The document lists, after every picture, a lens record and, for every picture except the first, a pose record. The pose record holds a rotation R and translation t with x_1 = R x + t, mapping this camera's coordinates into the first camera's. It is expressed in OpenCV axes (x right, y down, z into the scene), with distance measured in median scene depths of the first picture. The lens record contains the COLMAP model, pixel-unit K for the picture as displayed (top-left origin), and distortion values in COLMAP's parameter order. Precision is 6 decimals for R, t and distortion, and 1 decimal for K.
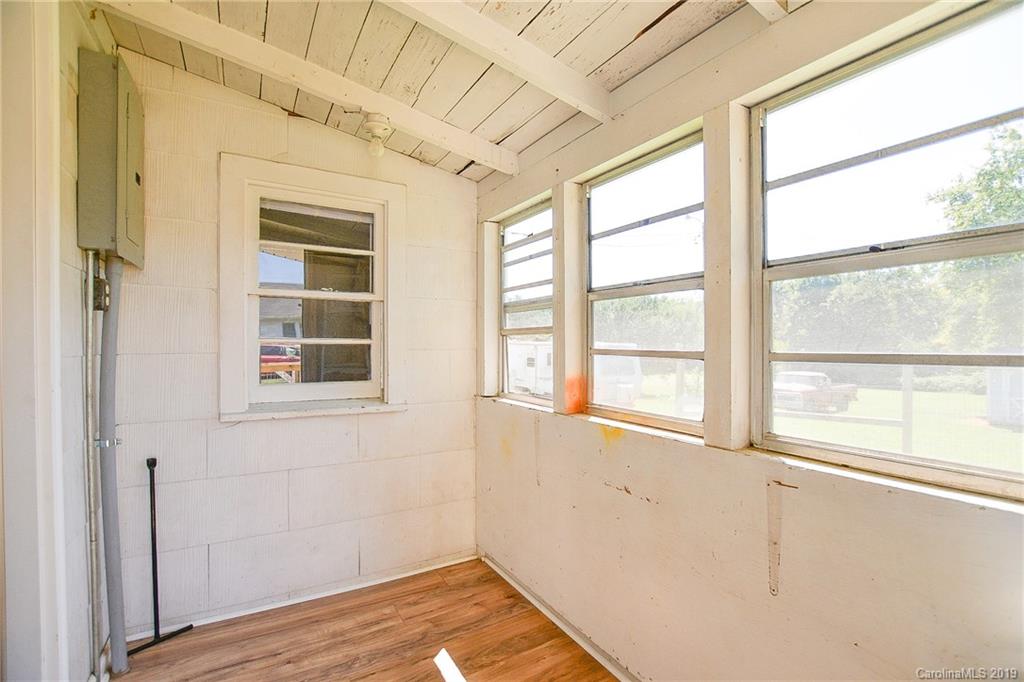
lens RADIAL K [[452.0, 0, 512.5], [0, 452.0, 343.1], [0, 0, 1]] dist [-0.032462, 0.005534]
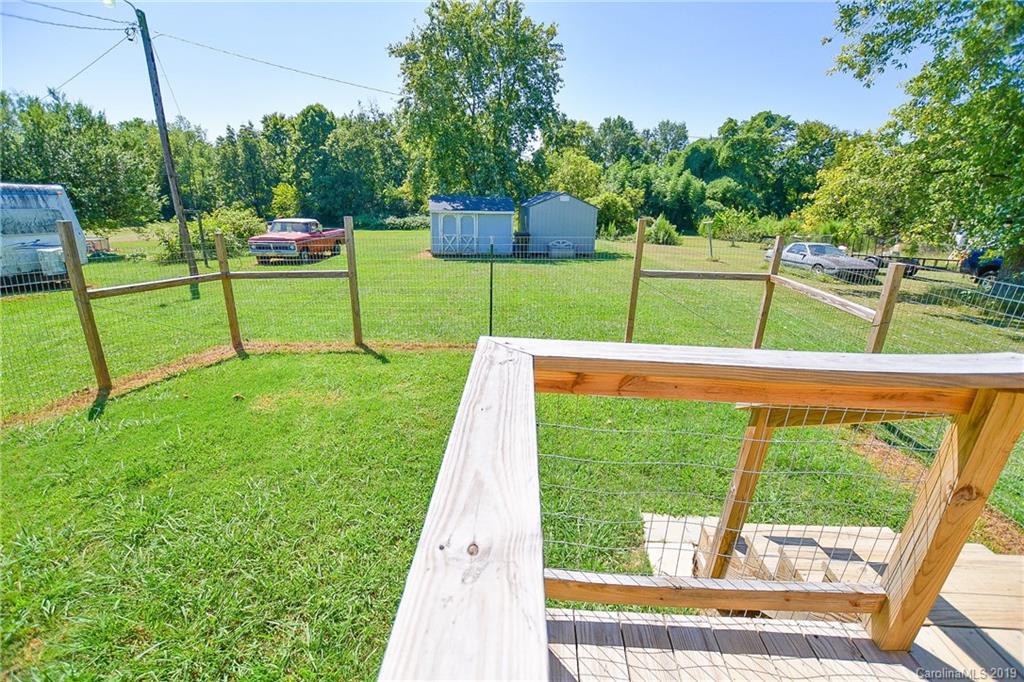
lens RADIAL K [[452.0, 0, 512.0], [0, 452.0, 343.3], [0, 0, 1]] dist [-0.032462, 0.005534]
pose [[0.562045, -0.247190, 0.789305, 0.152888], [-0.029972, 0.947583, 0.318101, -0.007746], [-0.826564, -0.202444, 0.525175, 0.064764]]
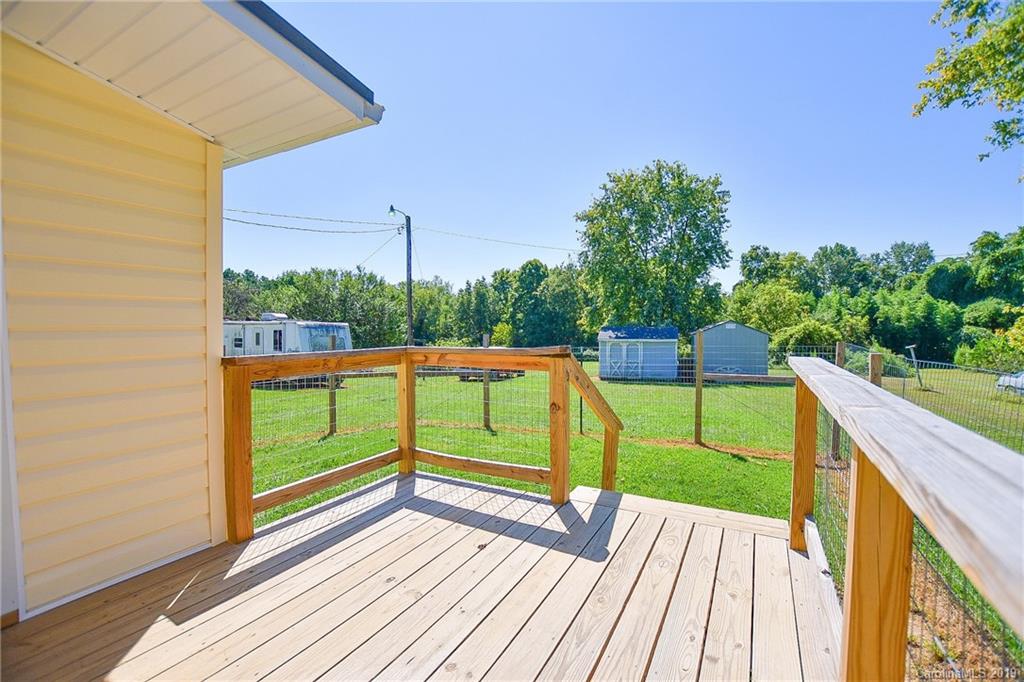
lens RADIAL K [[452.0, 0, 511.7], [0, 452.0, 339.9], [0, 0, 1]] dist [-0.032462, 0.005534]
pose [[0.861605, -0.015027, 0.507356, 0.139607], [-0.000792, 0.999521, 0.030949, 0.016718], [-0.507578, -0.027067, 0.861180, -0.233706]]
